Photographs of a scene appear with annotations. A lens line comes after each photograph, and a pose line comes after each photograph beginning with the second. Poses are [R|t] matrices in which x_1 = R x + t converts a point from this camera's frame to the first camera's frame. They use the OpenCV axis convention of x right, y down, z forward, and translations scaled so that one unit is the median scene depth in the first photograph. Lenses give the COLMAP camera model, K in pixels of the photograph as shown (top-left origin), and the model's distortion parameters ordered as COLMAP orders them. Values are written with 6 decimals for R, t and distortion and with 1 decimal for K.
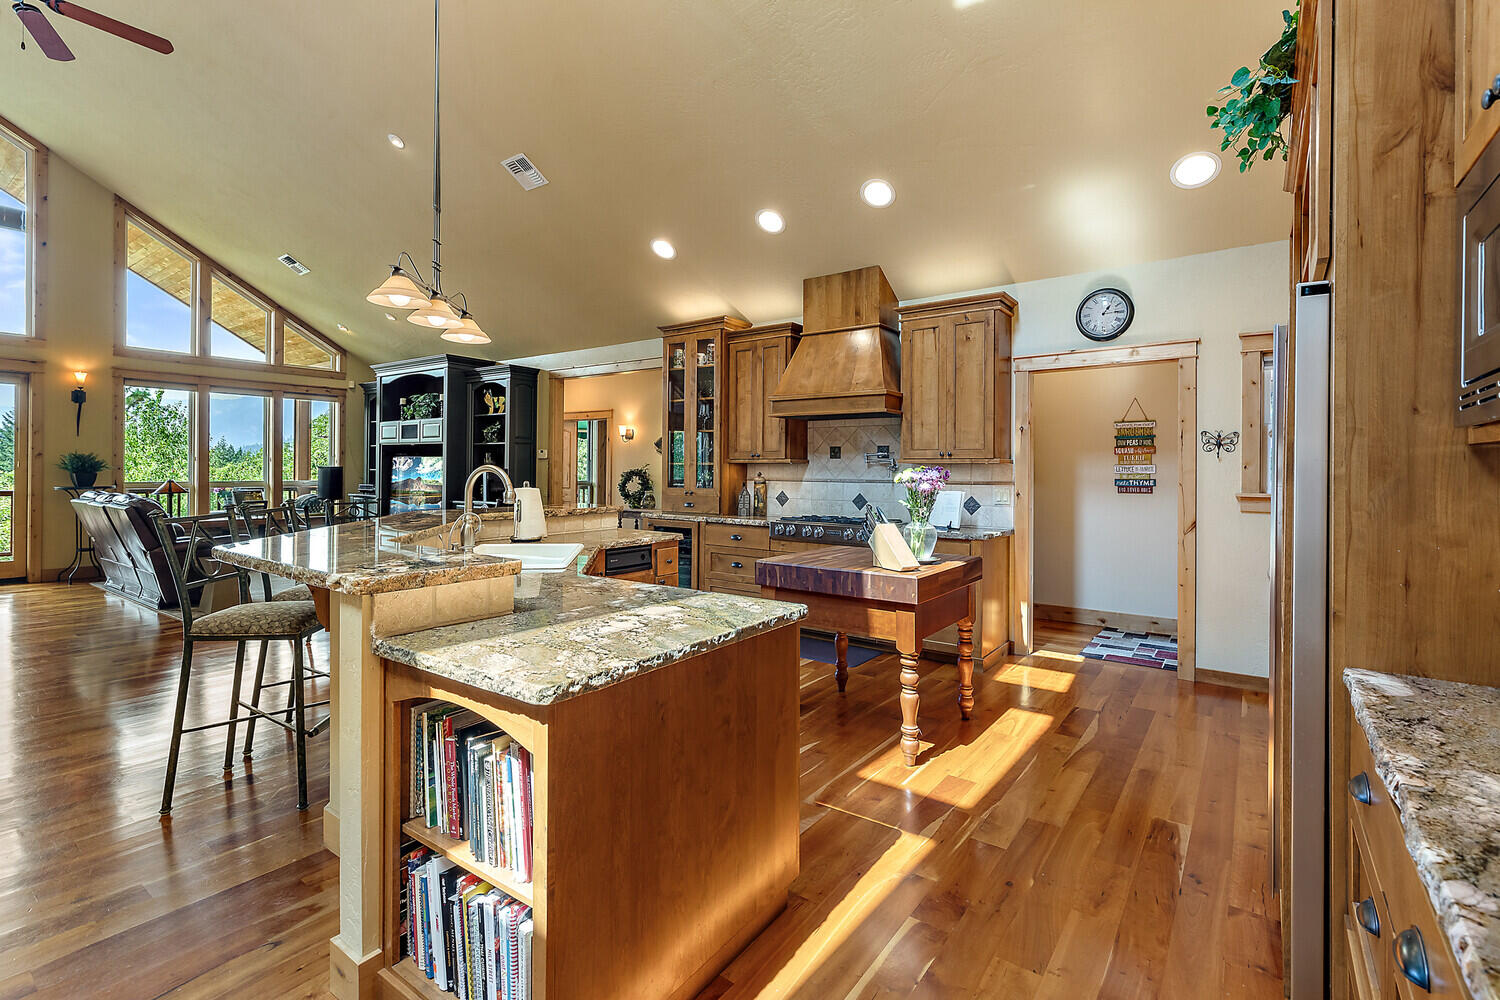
lens RADIAL K [[678.3, 0, 732.7], [0, 678.3, 466.5], [0, 0, 1]] dist [0.013034, -0.003692]
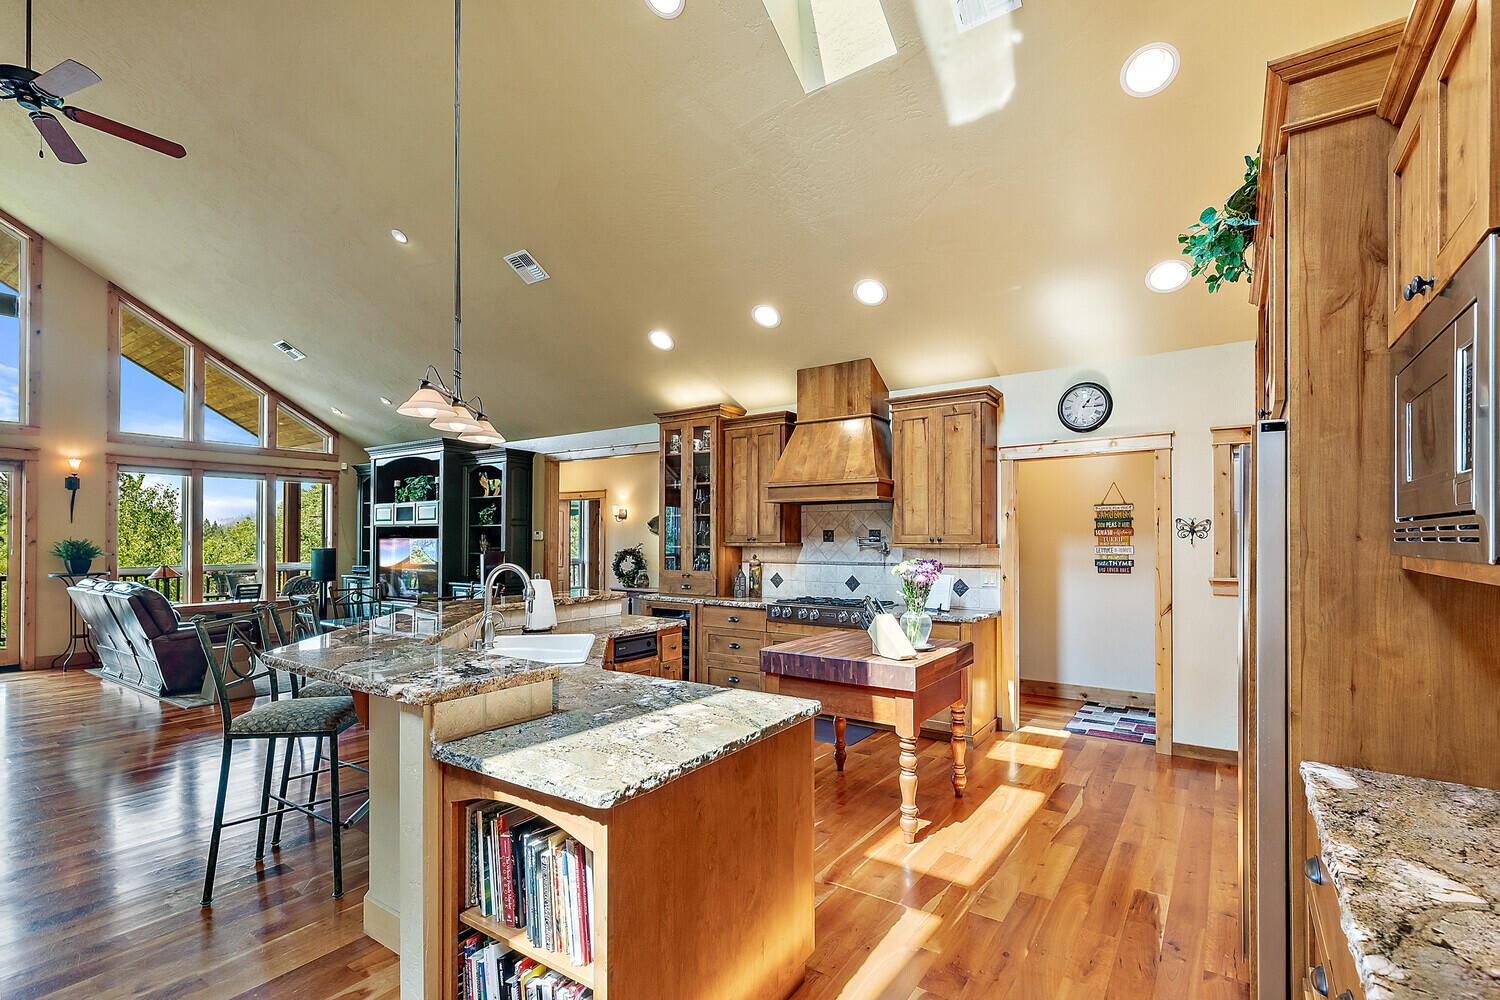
lens RADIAL K [[678.3, 0, 732.2], [0, 678.3, 533.8], [0, 0, 1]] dist [0.013034, -0.003692]
pose [[0.999679, -0.007787, 0.024111, -0.023624], [0.007850, 0.999966, -0.002538, -0.026448], [-0.024091, 0.002726, 0.999706, -0.035311]]
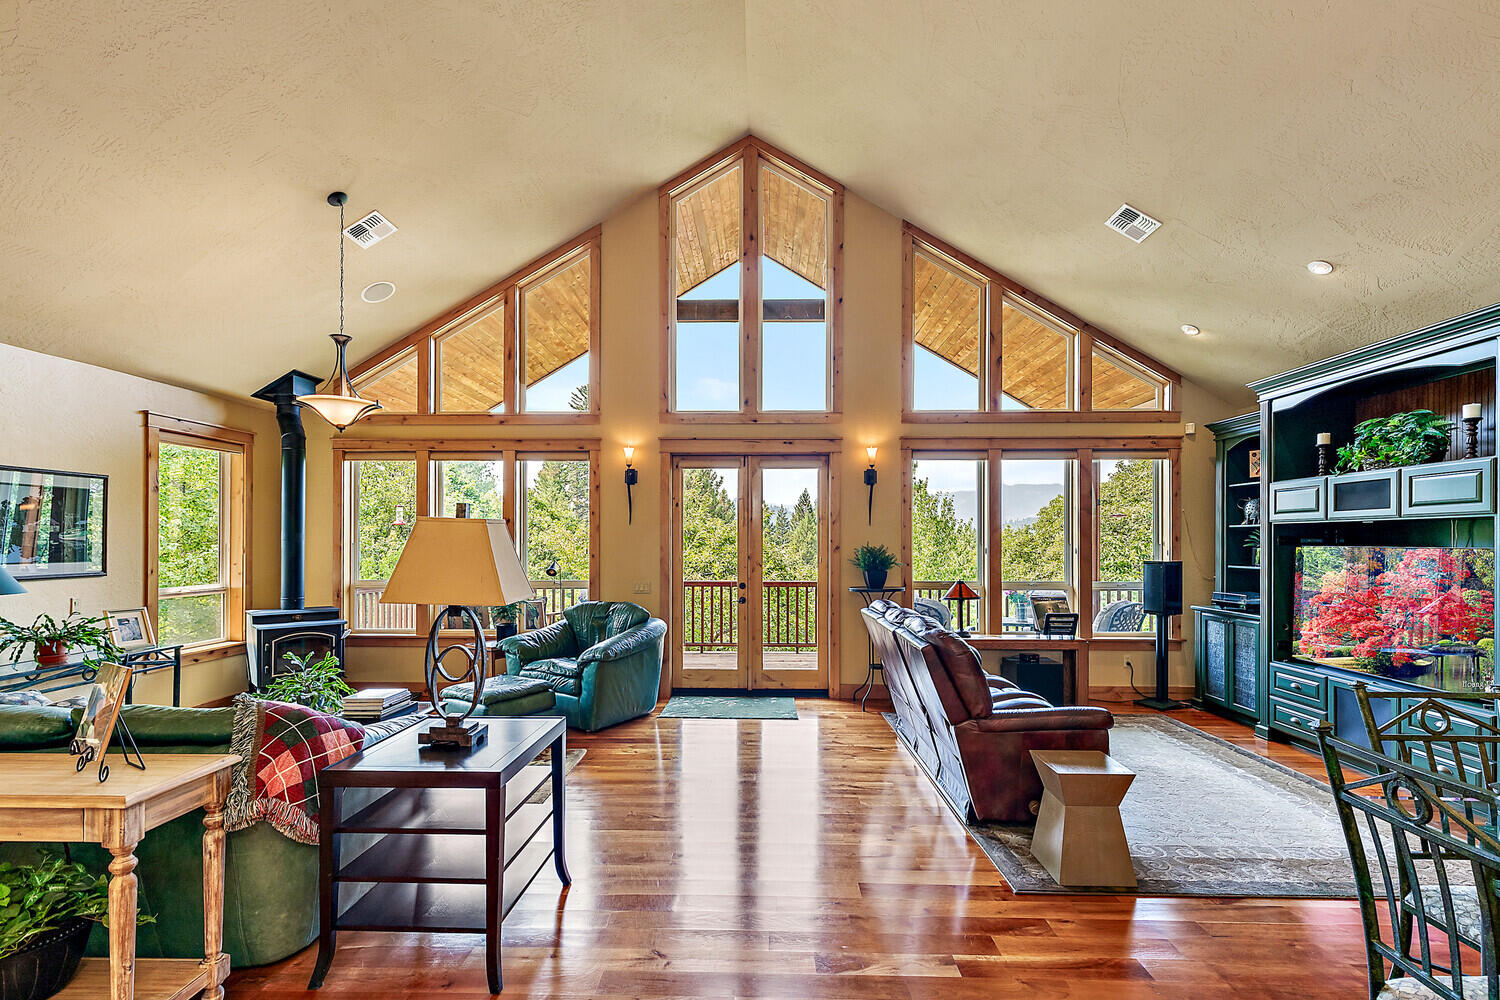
lens RADIAL K [[678.3, 0, 757.1], [0, 678.3, 540.5], [0, 0, 1]] dist [0.013034, -0.003692]
pose [[0.589398, -0.010055, -0.807781, -0.579999], [0.005014, 0.999949, -0.008789, -0.029175], [0.807828, 0.001130, 0.589418, 0.629017]]
